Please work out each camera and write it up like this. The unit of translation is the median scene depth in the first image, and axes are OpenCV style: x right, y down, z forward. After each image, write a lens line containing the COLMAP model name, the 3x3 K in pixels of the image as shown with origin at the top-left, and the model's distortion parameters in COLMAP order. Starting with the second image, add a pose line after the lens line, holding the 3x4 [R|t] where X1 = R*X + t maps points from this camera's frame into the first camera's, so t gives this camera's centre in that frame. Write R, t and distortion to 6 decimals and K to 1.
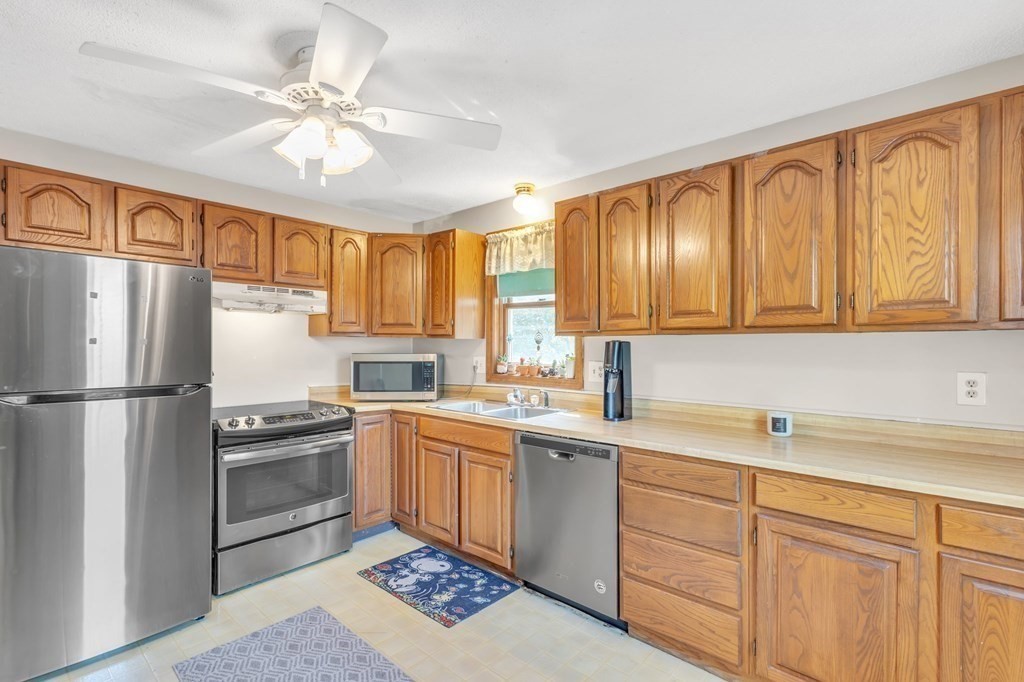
lens RADIAL K [[478.7, 0, 510.0], [0, 478.7, 348.2], [0, 0, 1]] dist [0.010497, -0.001928]
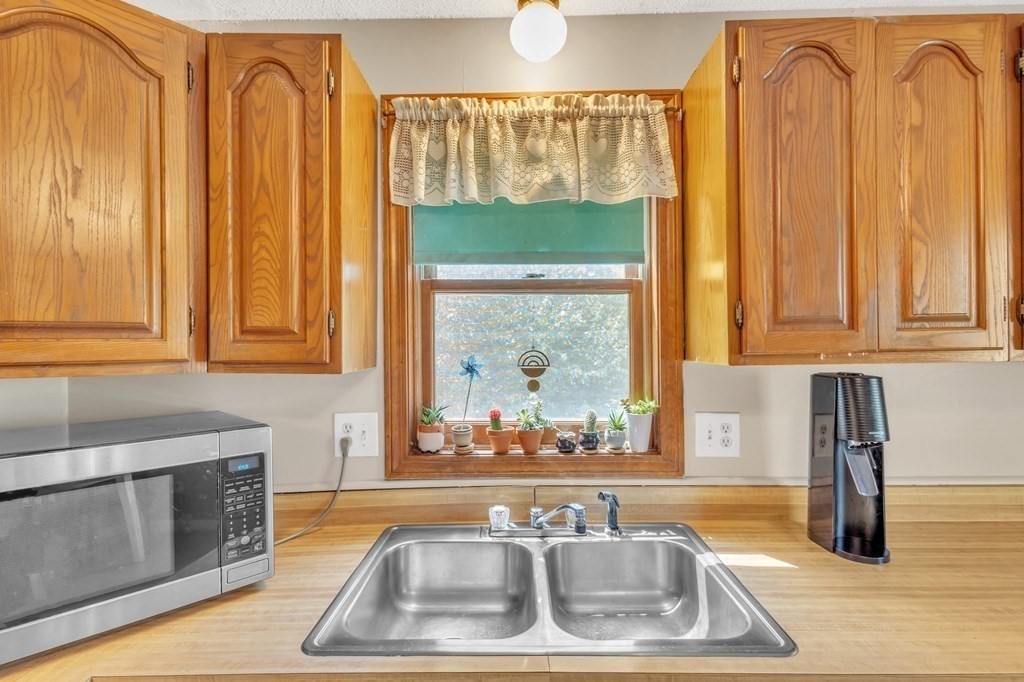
lens RADIAL K [[478.7, 0, 512.1], [0, 478.7, 344.8], [0, 0, 1]] dist [0.010497, -0.001928]
pose [[0.750044, -0.011668, 0.661285, -0.300543], [0.019125, 0.999809, -0.004051, -0.044887], [-0.661111, 0.015685, 0.750124, 0.839185]]
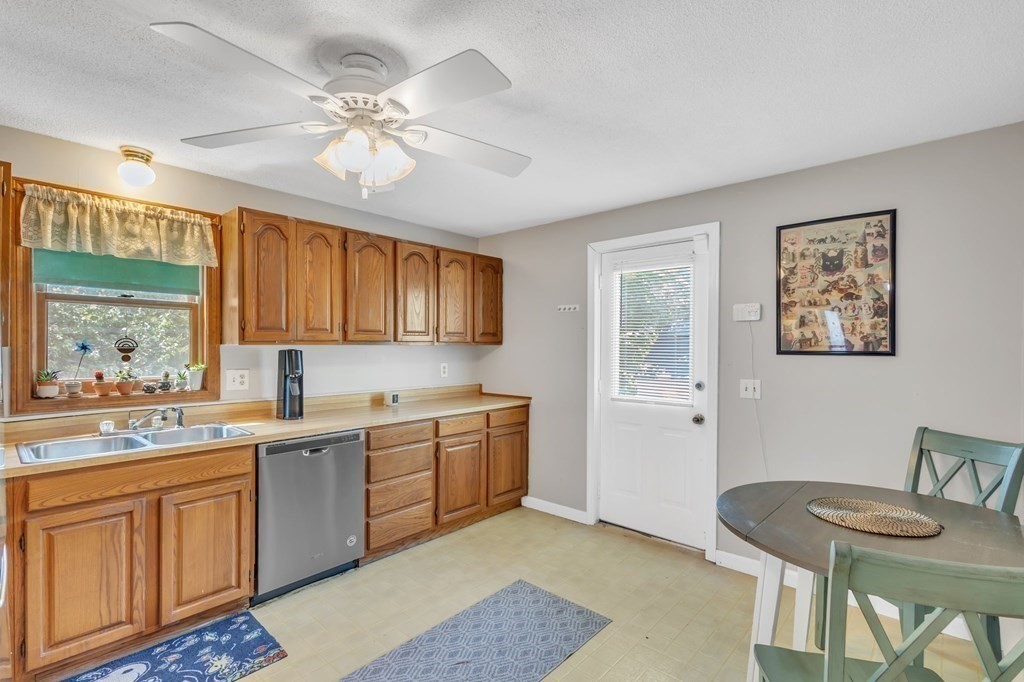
lens RADIAL K [[478.7, 0, 512.1], [0, 478.7, 349.1], [0, 0, 1]] dist [0.010497, -0.001928]
pose [[-0.004018, -0.011025, 0.999931, -0.890158], [0.003209, 0.999934, 0.011038, -0.026619], [-0.999987, 0.003253, -0.003983, 0.461777]]
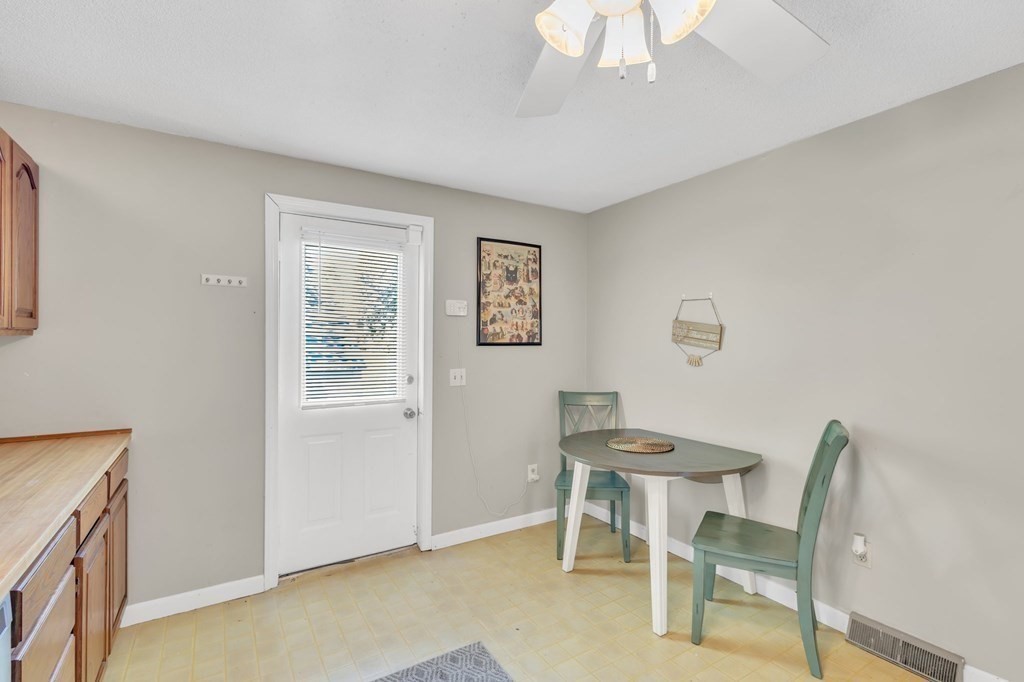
lens RADIAL K [[478.7, 0, 515.9], [0, 478.7, 342.2], [0, 0, 1]] dist [0.010497, -0.001928]
pose [[-0.962821, -0.010982, 0.269917, -0.280697], [-0.007353, 0.999869, 0.014450, -0.029062], [-0.270040, 0.011928, -0.962775, 1.026945]]
